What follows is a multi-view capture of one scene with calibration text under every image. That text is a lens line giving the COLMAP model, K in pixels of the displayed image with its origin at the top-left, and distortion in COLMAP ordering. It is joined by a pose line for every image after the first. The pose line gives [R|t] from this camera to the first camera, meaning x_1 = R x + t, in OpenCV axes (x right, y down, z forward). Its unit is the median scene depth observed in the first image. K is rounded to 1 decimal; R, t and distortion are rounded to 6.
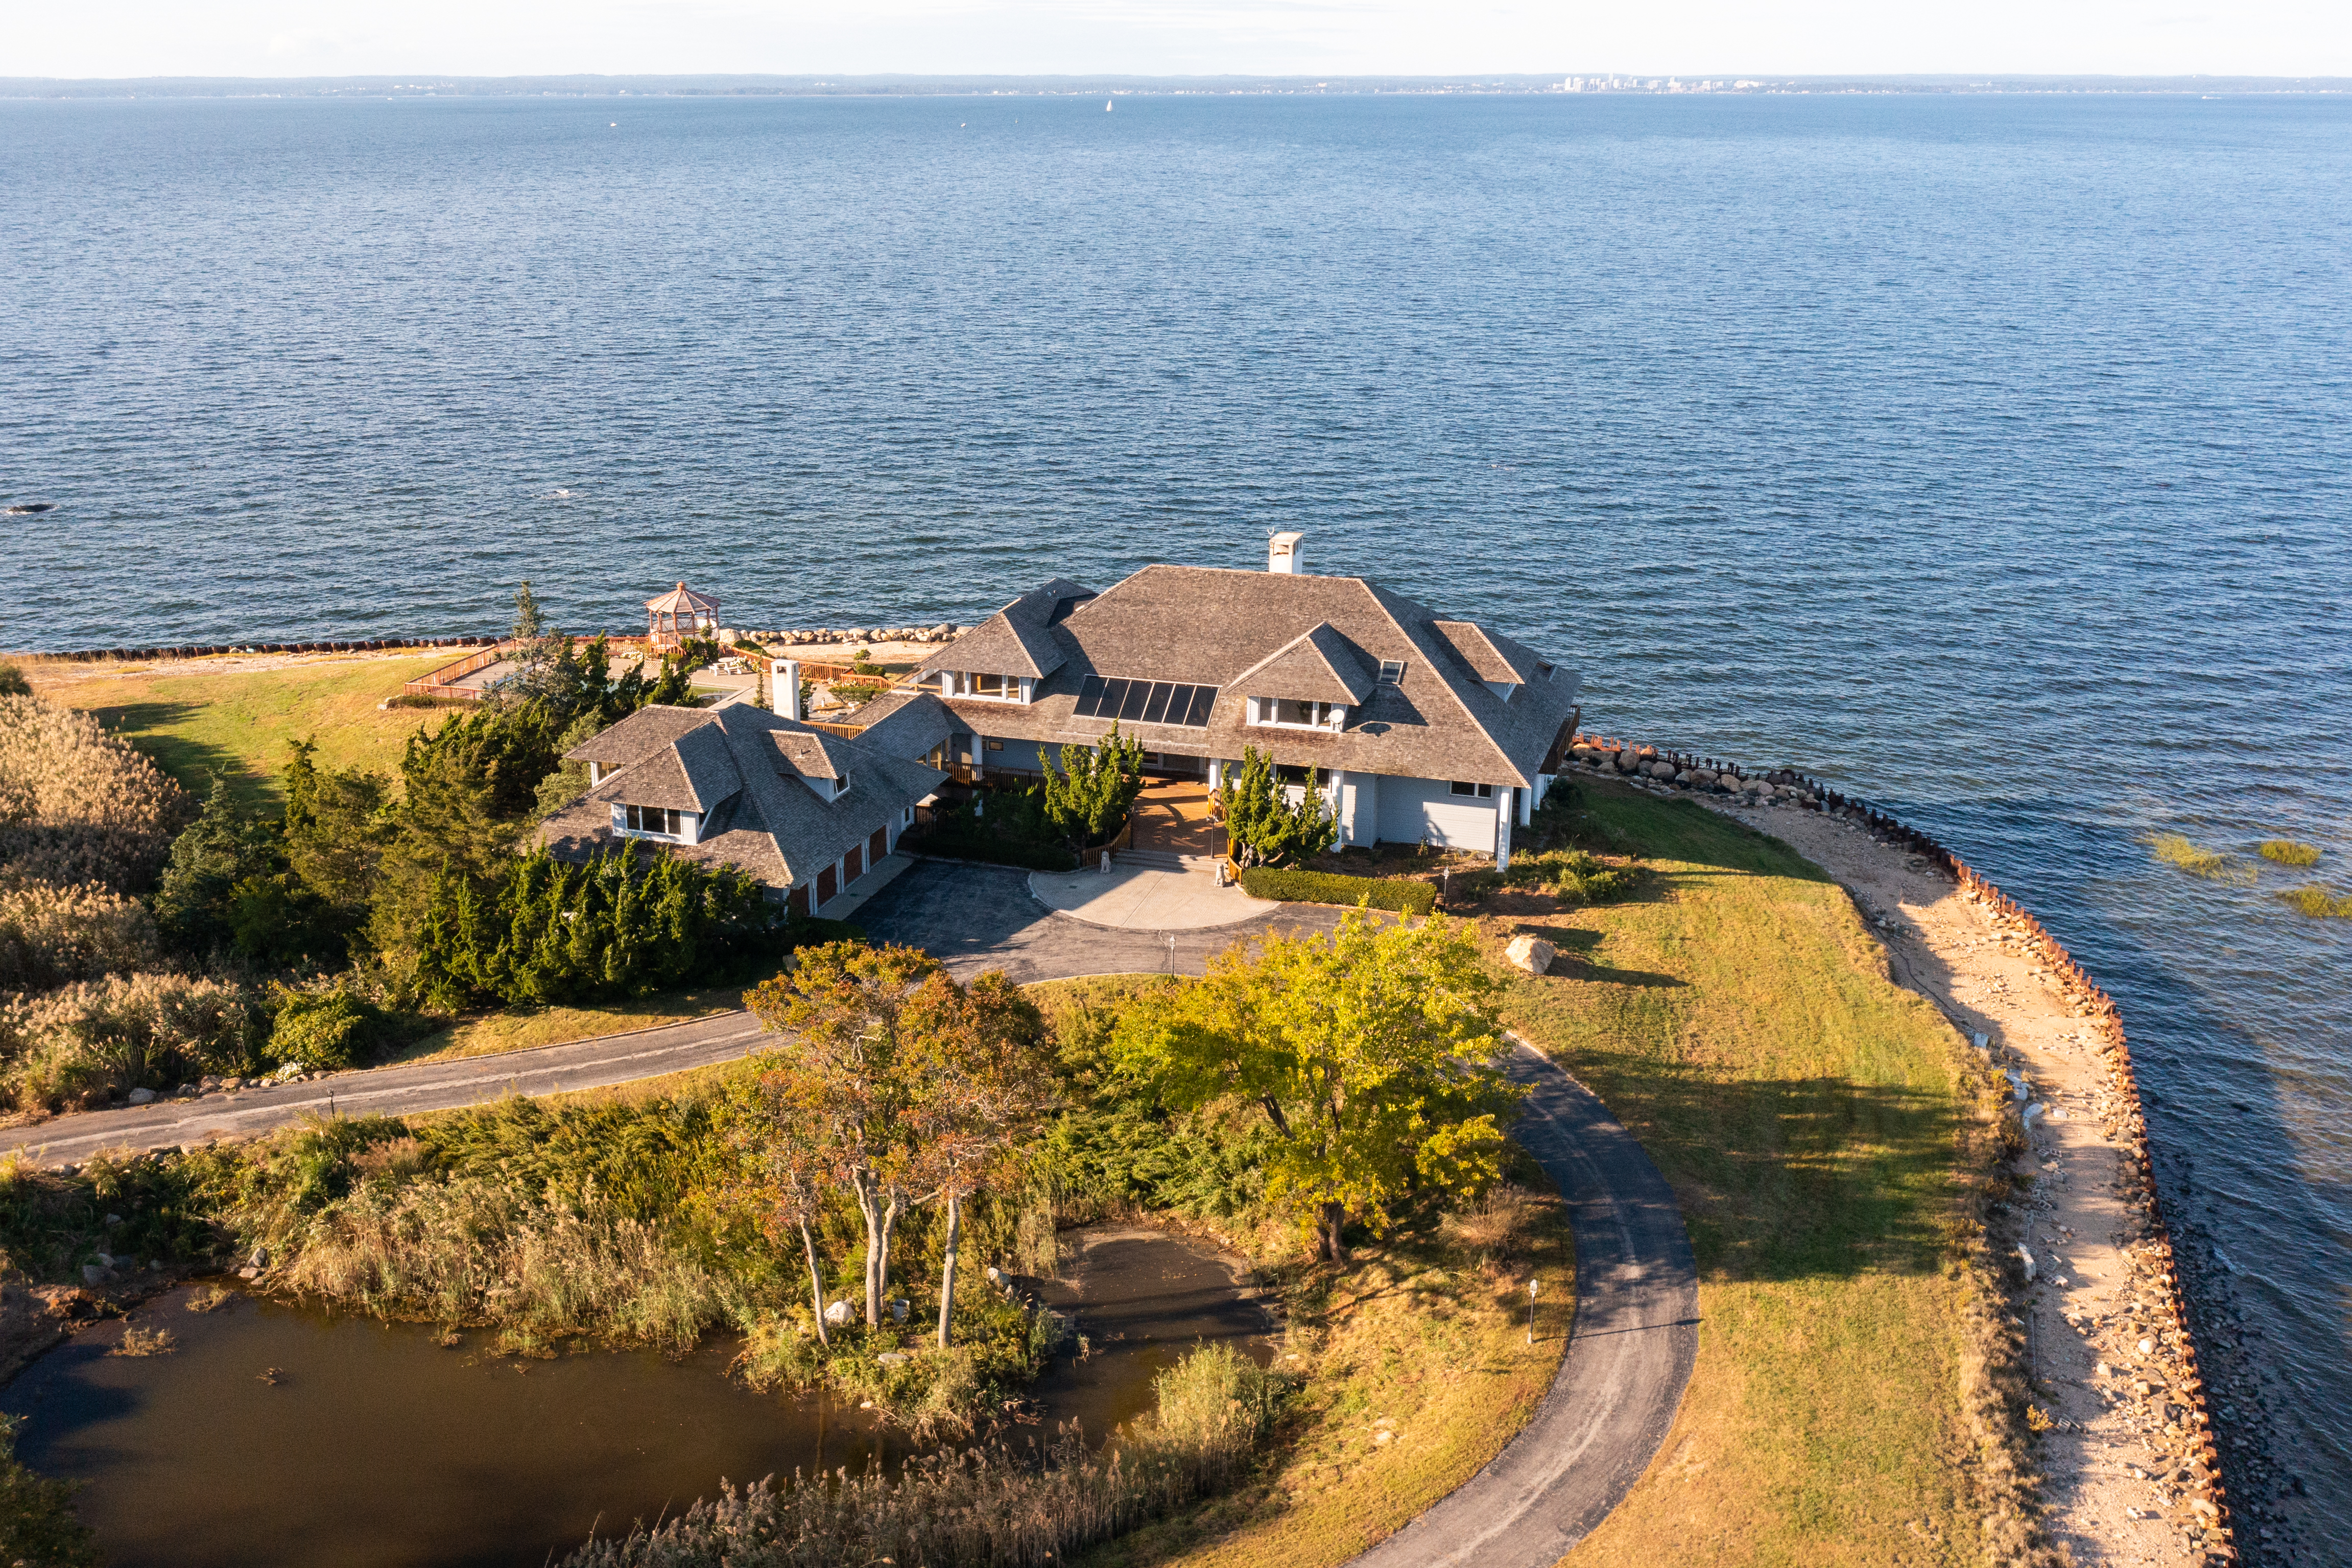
lens RADIAL K [[2067.7, 0, 1176.0], [0, 2067.7, 784.0], [0, 0, 1]] dist [-0.031107, 0.011213]
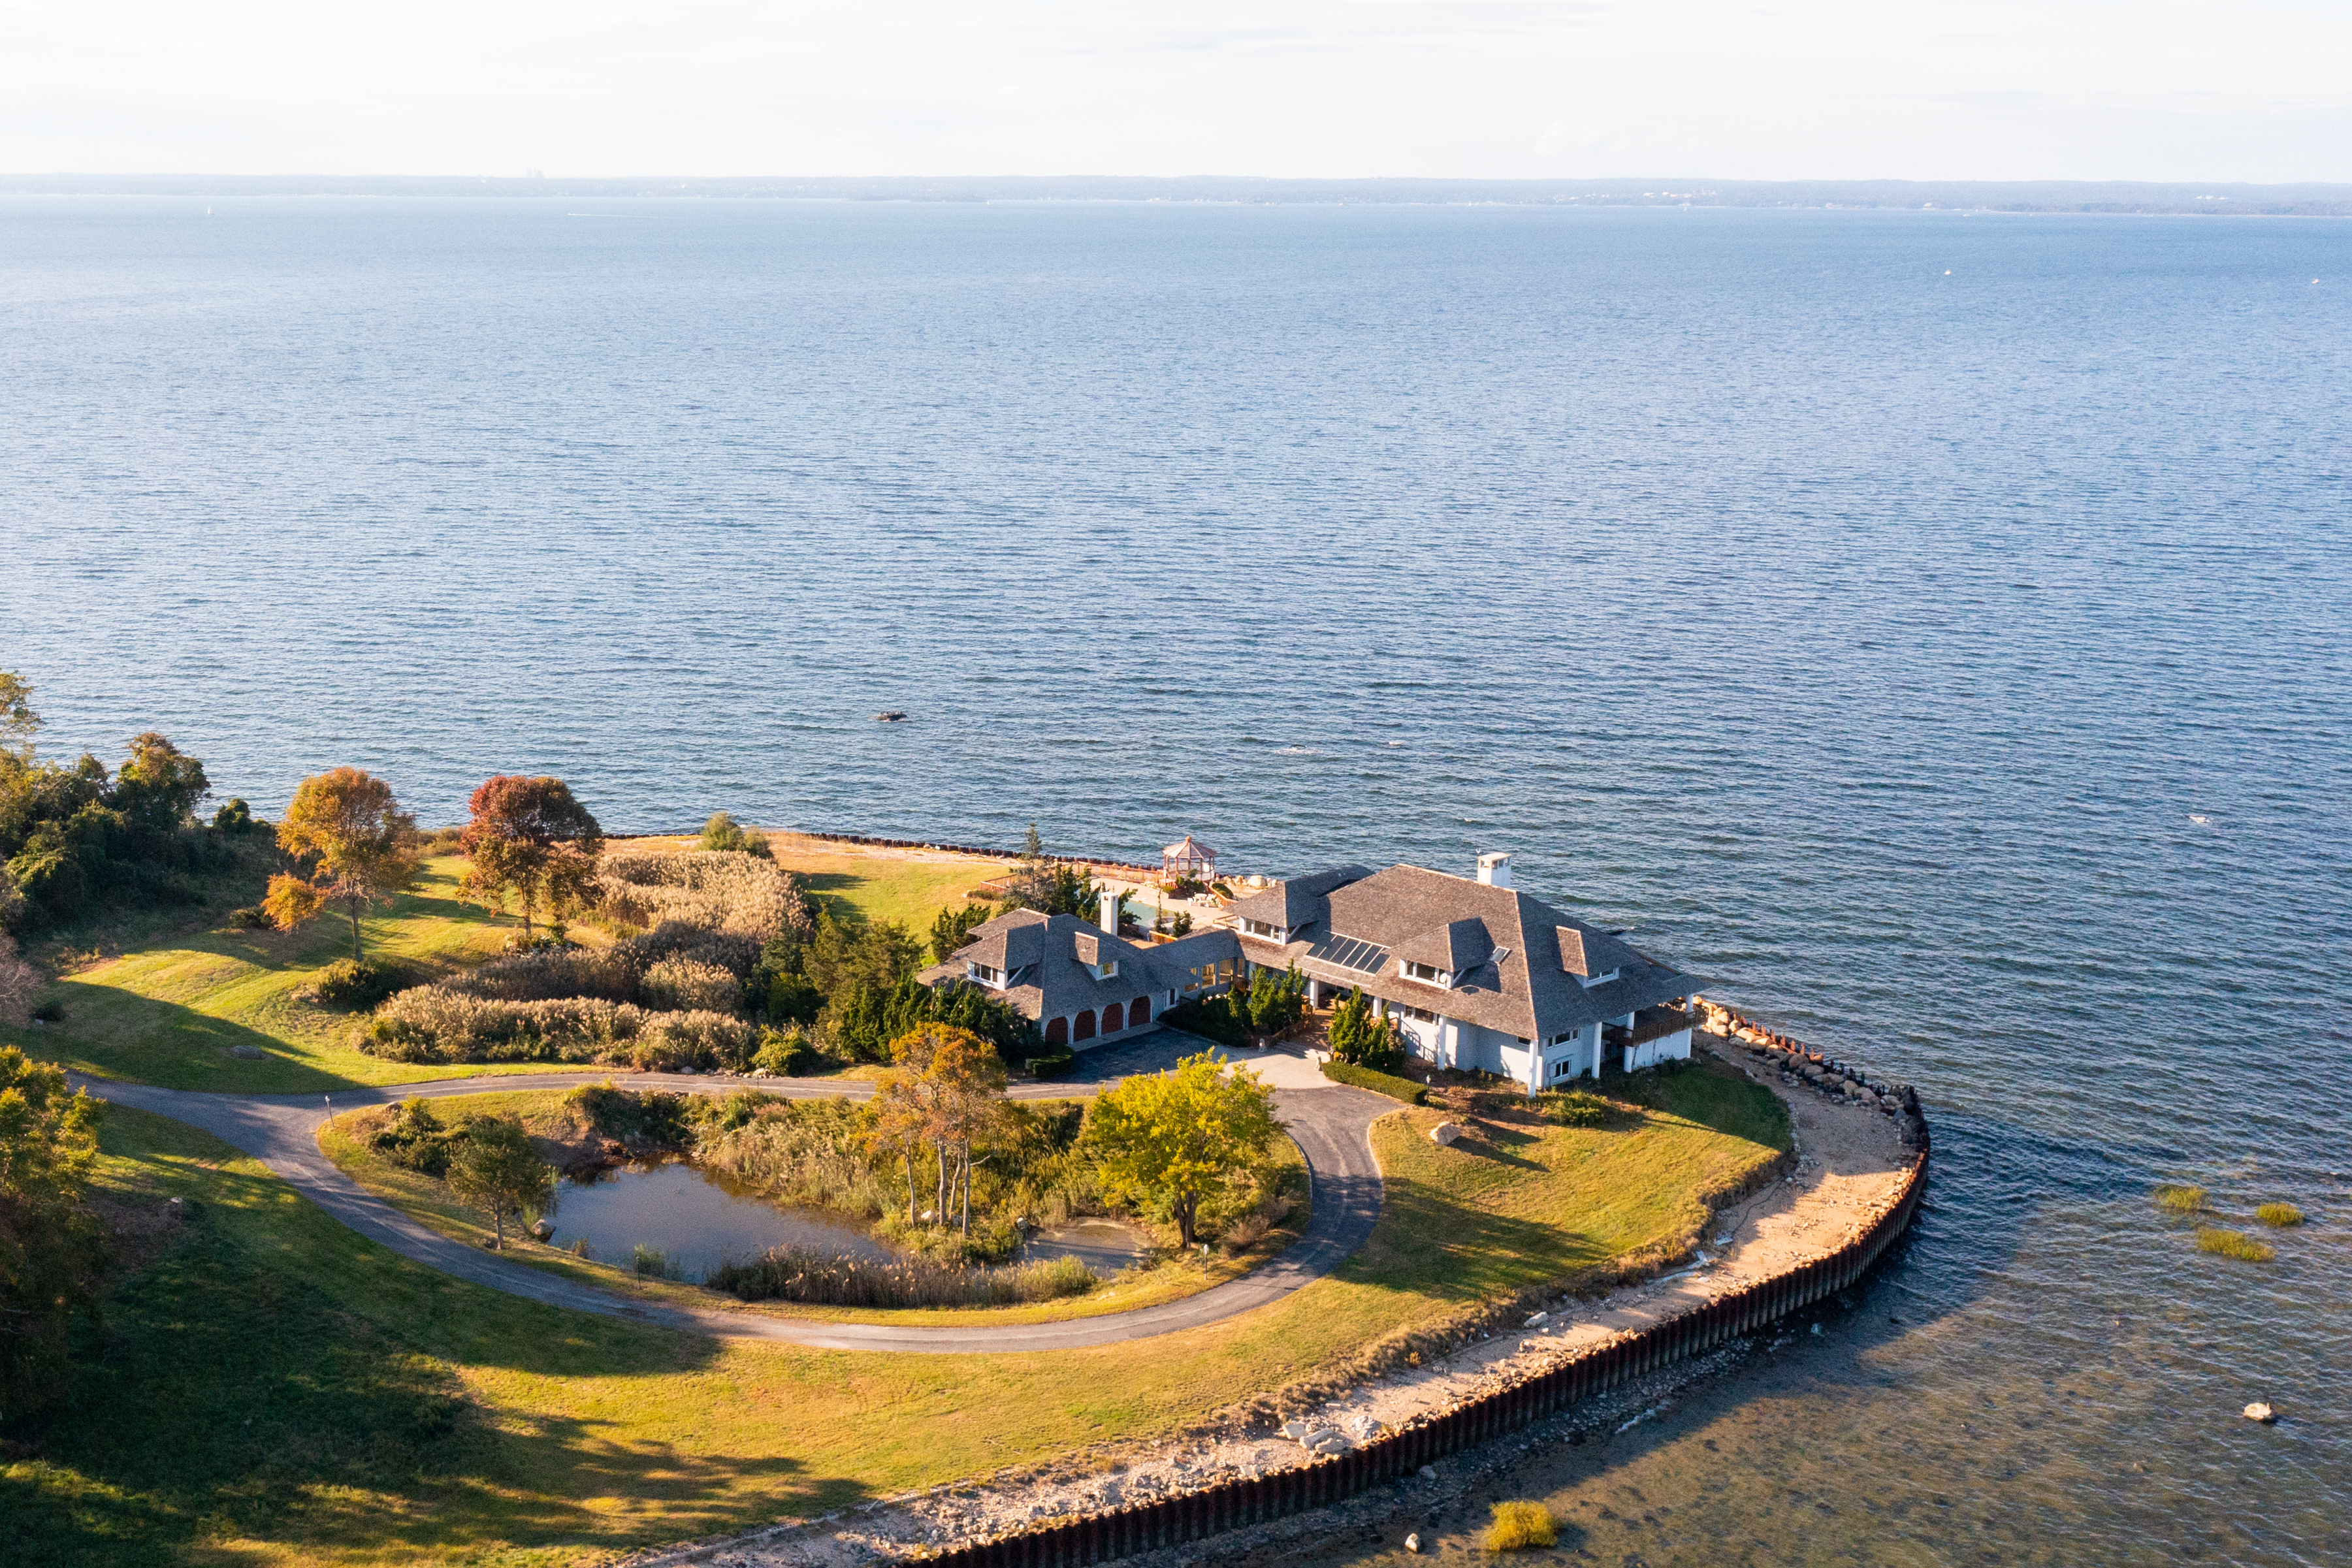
lens RADIAL K [[2067.5, 0, 1176.0], [0, 2067.5, 784.0], [0, 0, 1]] dist [-0.031107, 0.011213]
pose [[0.917110, 0.108379, -0.383618, 0.583808], [-0.155861, 0.983216, -0.094839, 0.001692], [0.366900, 0.146769, 0.918609, -0.596154]]
